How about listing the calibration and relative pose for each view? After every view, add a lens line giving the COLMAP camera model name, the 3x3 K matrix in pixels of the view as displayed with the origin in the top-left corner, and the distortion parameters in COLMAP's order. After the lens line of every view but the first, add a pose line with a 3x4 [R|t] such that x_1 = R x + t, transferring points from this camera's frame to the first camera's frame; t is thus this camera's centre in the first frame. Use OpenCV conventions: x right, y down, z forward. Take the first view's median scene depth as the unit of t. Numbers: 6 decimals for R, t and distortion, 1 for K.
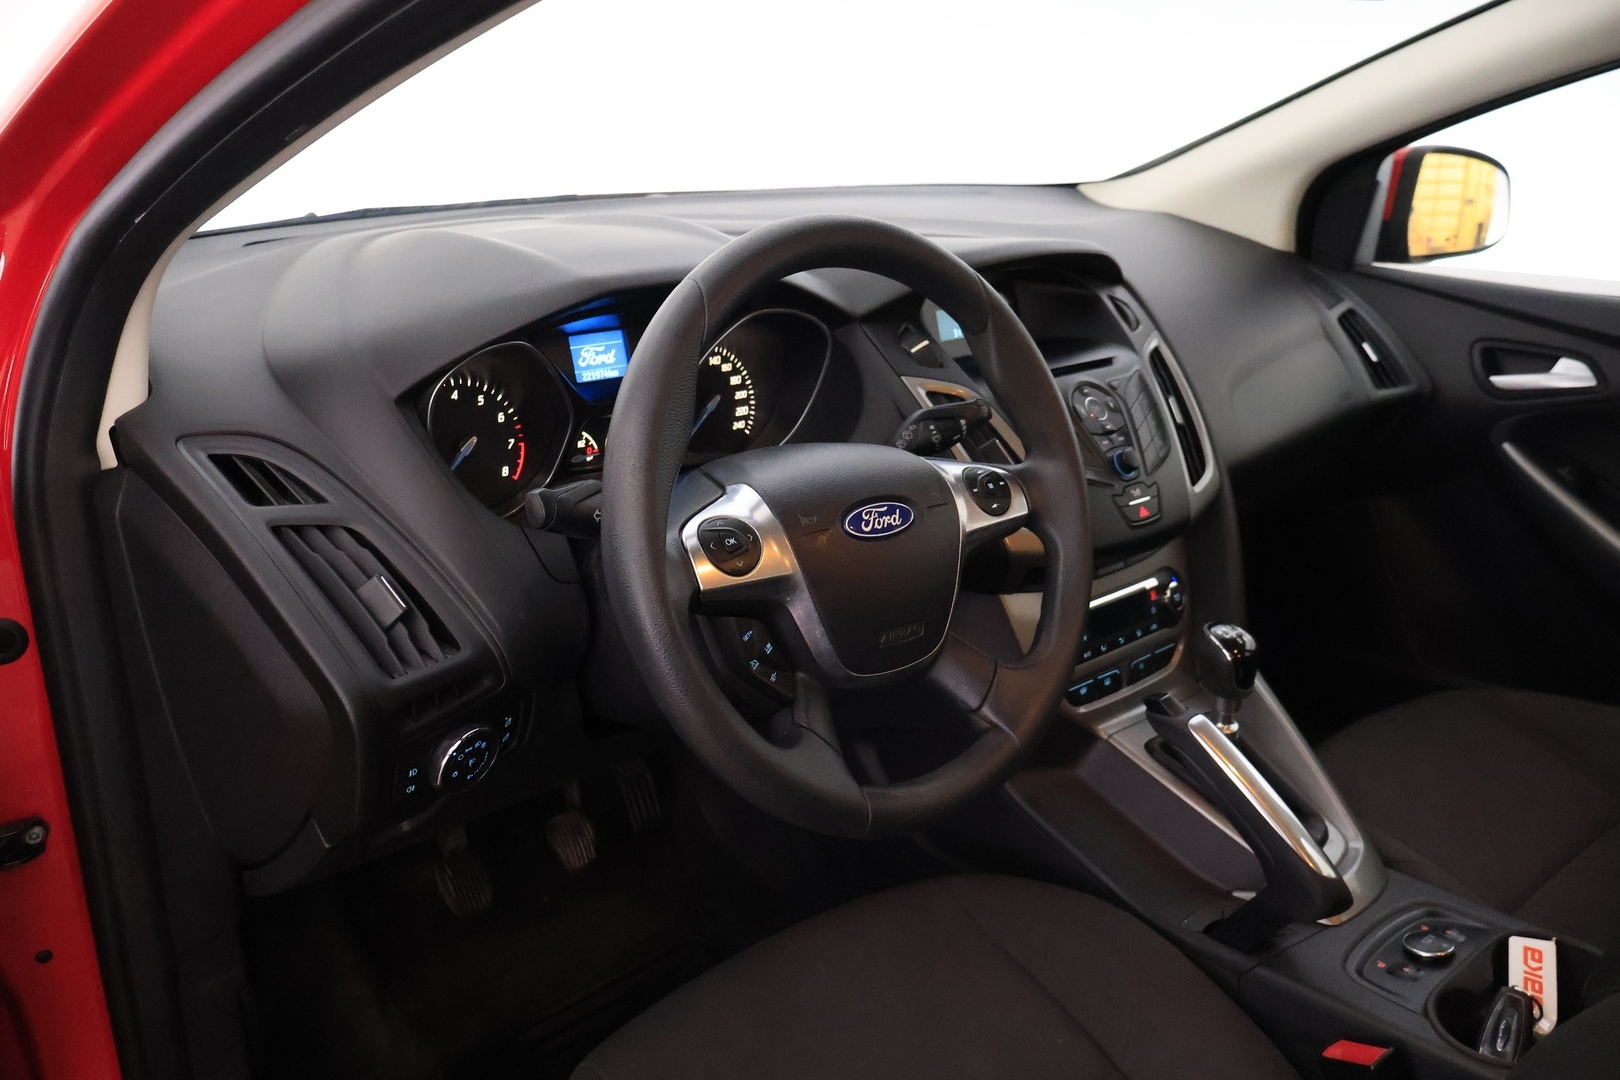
lens RADIAL K [[1363.9, 0, 810.0], [0, 1363.9, 540.0], [0, 0, 1]] dist [-0.011161, -0.002855]
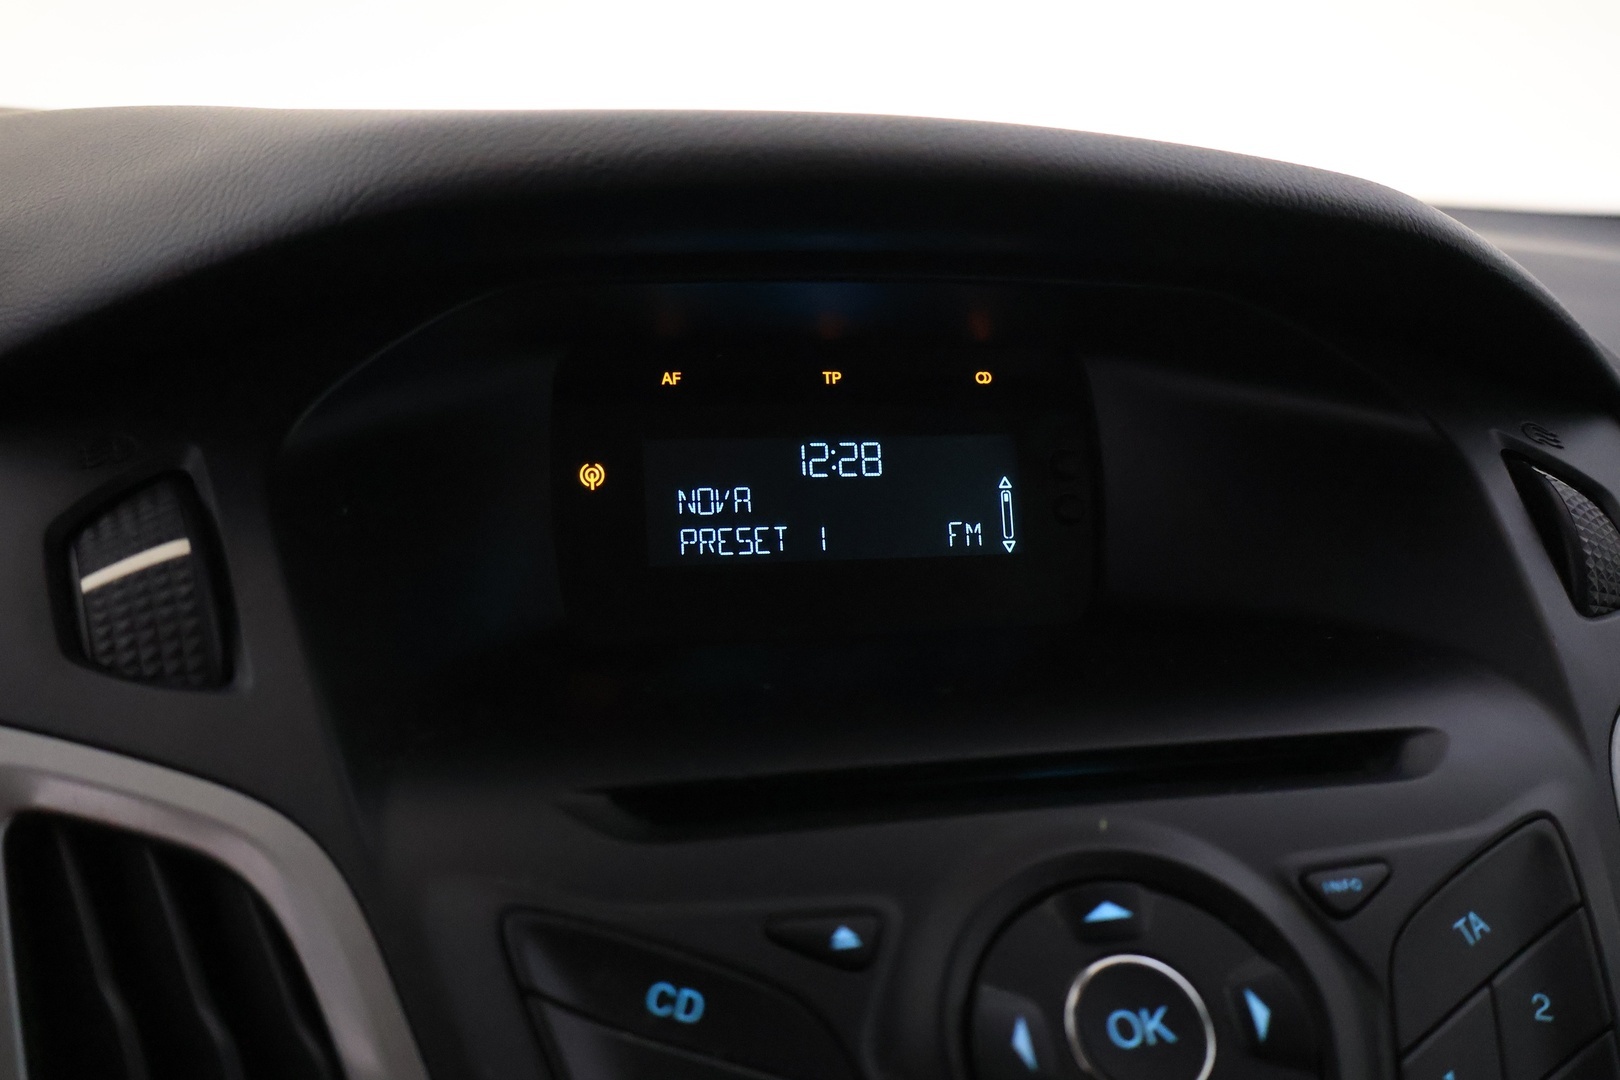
lens RADIAL K [[1847.4, 0, 810.0], [0, 1847.4, 540.0], [0, 0, 1]] dist [0.004935, 0.002440]
pose [[0.922973, 0.093870, -0.373242, 0.240317], [-0.152035, 0.979851, -0.129527, -0.114173], [0.353563, 0.176295, 0.918648, 0.720400]]
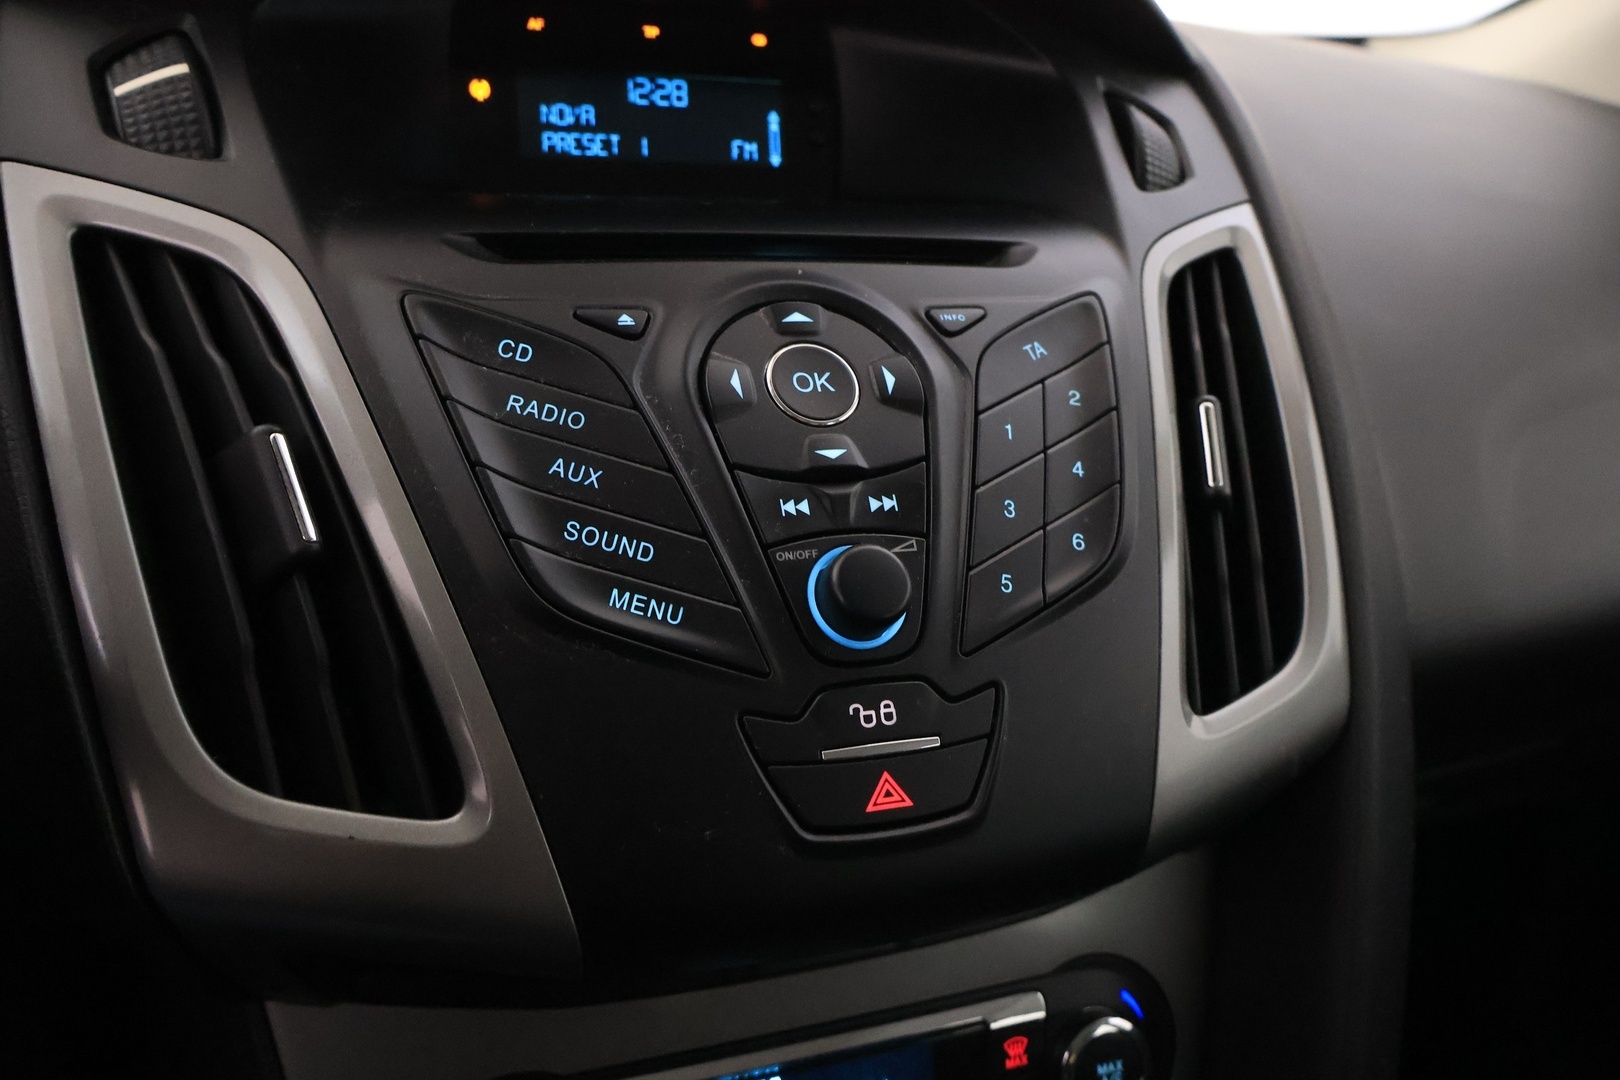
lens RADIAL K [[1414.6, 0, 810.0], [0, 1414.6, 540.0], [0, 0, 1]] dist [-0.003403, 0.017867]
pose [[0.945722, 0.148637, -0.288993, 0.282014], [-0.156289, 0.987705, -0.003447, -0.060772], [0.284928, 0.048426, 0.957325, 0.689878]]
